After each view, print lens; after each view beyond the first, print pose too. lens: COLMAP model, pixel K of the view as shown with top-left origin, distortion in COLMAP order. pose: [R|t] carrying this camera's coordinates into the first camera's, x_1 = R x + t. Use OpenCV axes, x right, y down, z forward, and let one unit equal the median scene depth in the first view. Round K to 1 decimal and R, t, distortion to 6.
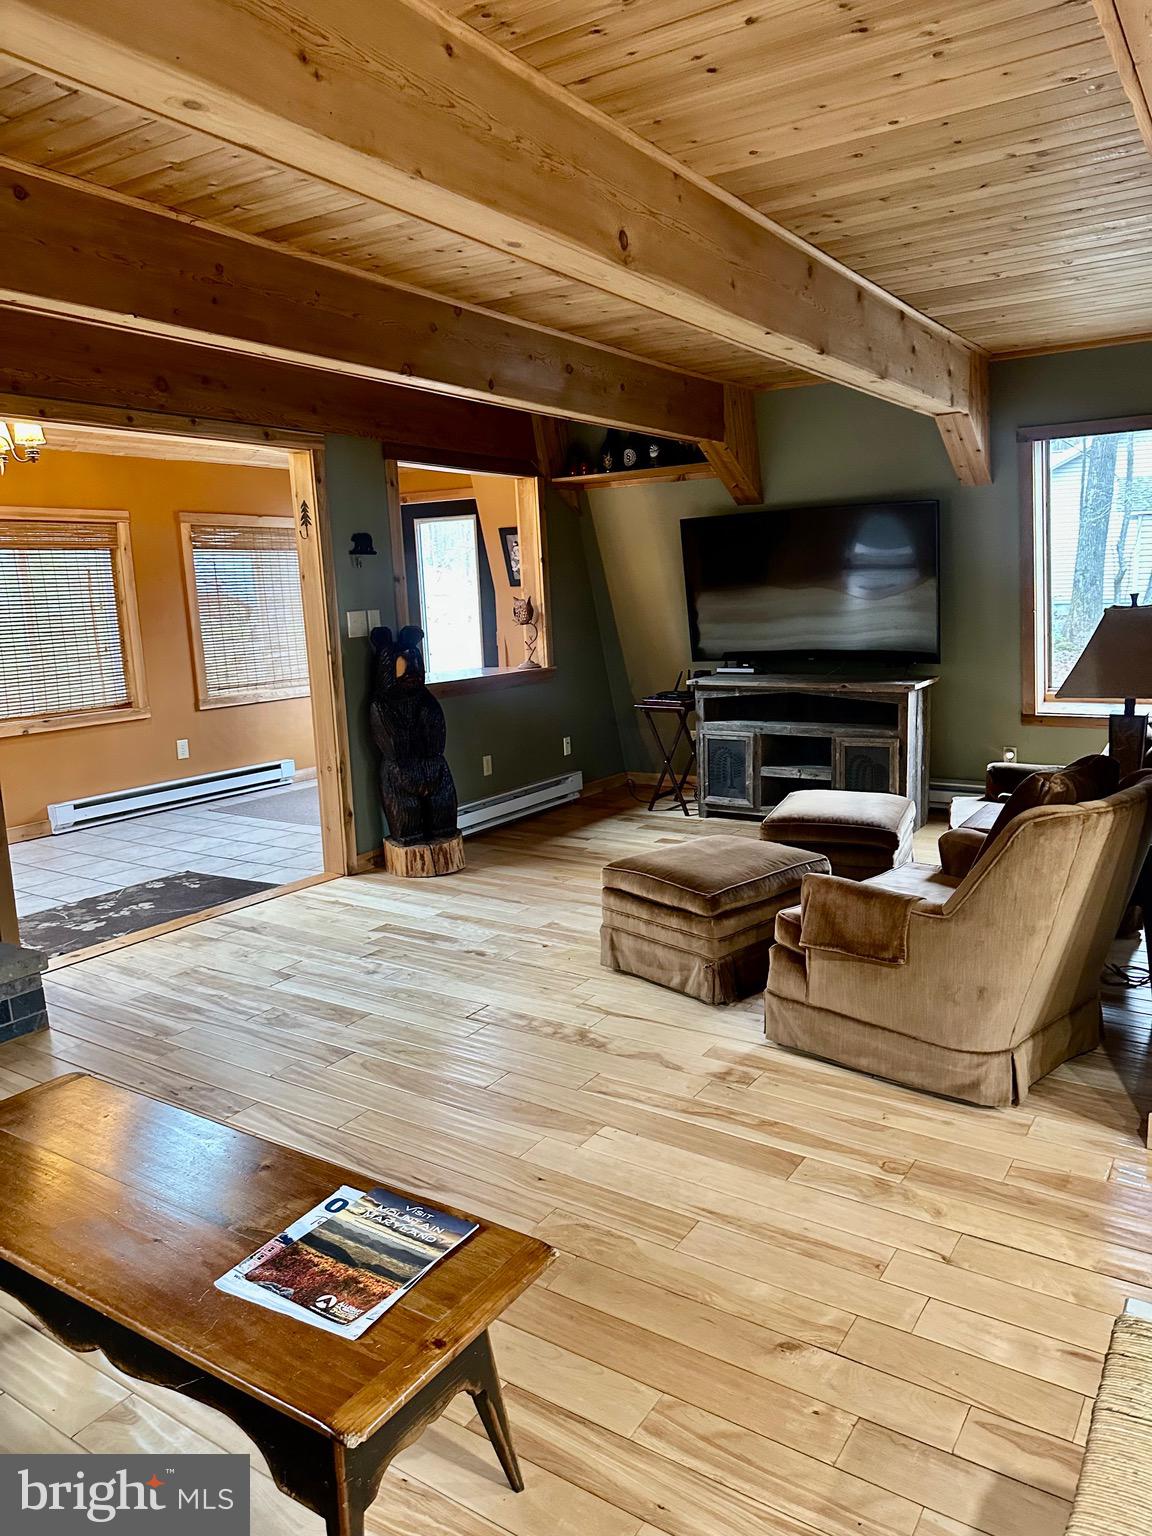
lens RADIAL K [[1070.4, 0, 580.6], [0, 1070.4, 778.9], [0, 0, 1]] dist [0.068281, -0.083805]
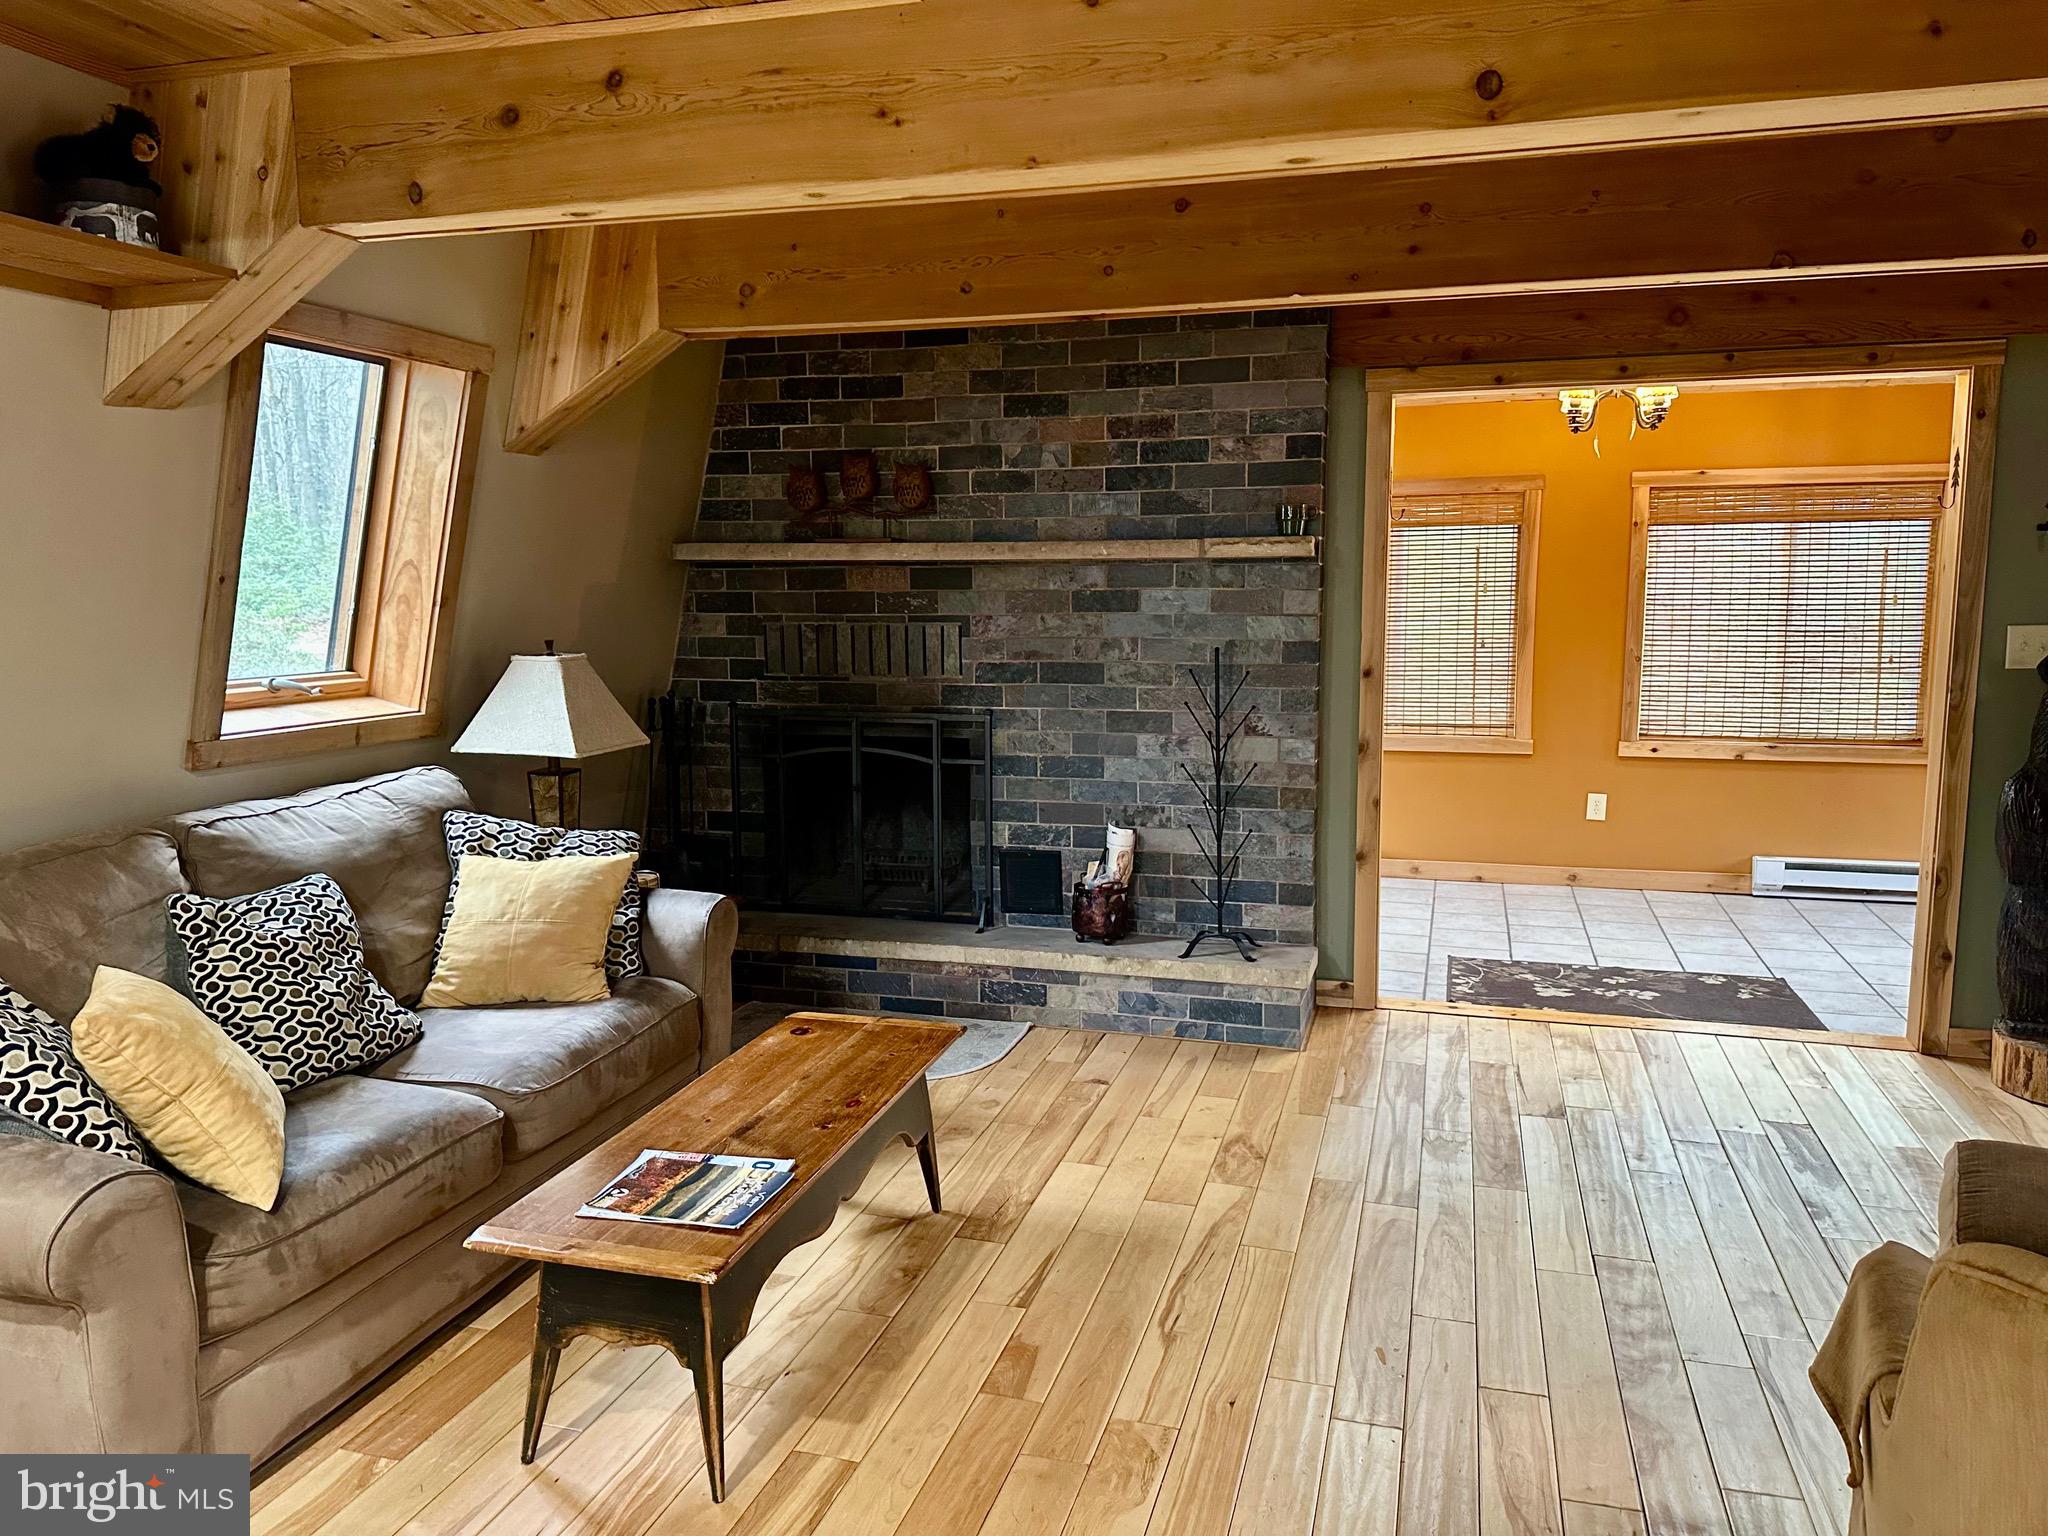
lens RADIAL K [[1427.1, 0, 1053.2], [0, 1427.1, 780.0], [0, 0, 1]] dist [0.068281, -0.083805]
pose [[0.293905, 0.158764, -0.942557, 0.439815], [-0.173803, 0.978546, 0.110631, -0.076065], [0.939900, 0.131305, 0.315194, 0.285731]]
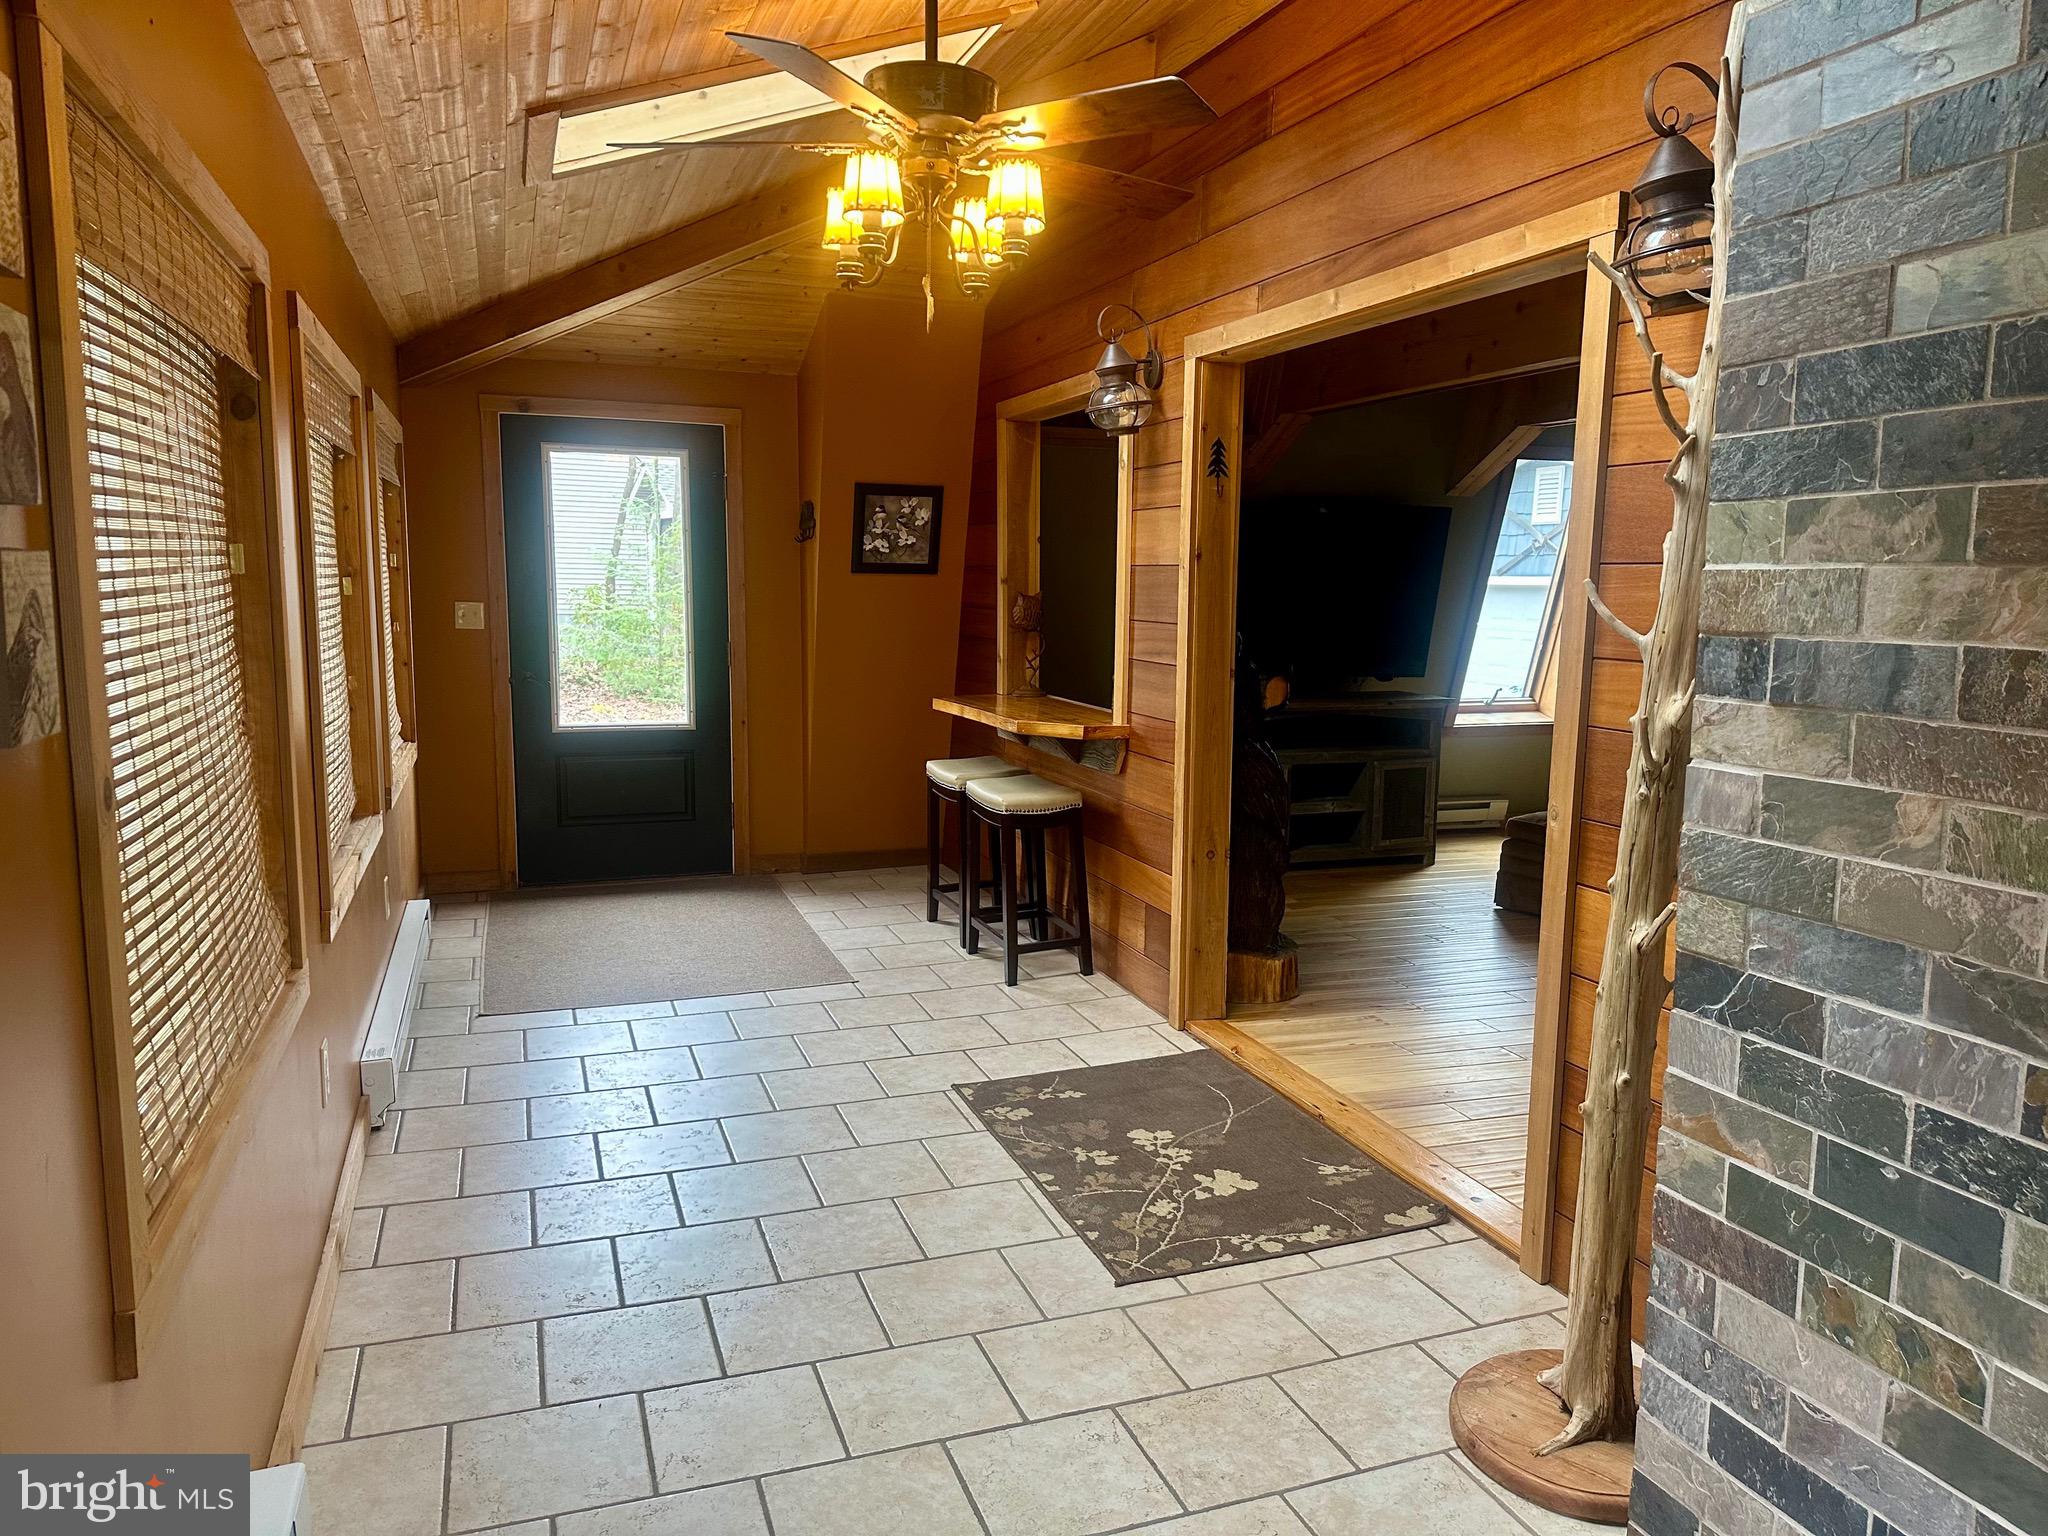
lens RADIAL K [[1427.1, 0, 1007.6], [0, 1427.1, 759.7], [0, 0, 1]] dist [0.068281, -0.083805]
pose [[0.607419, -0.066310, 0.791609, -1.088766], [0.112236, 0.993677, -0.002884, -0.085140], [-0.786413, 0.090599, 0.611021, 0.636623]]
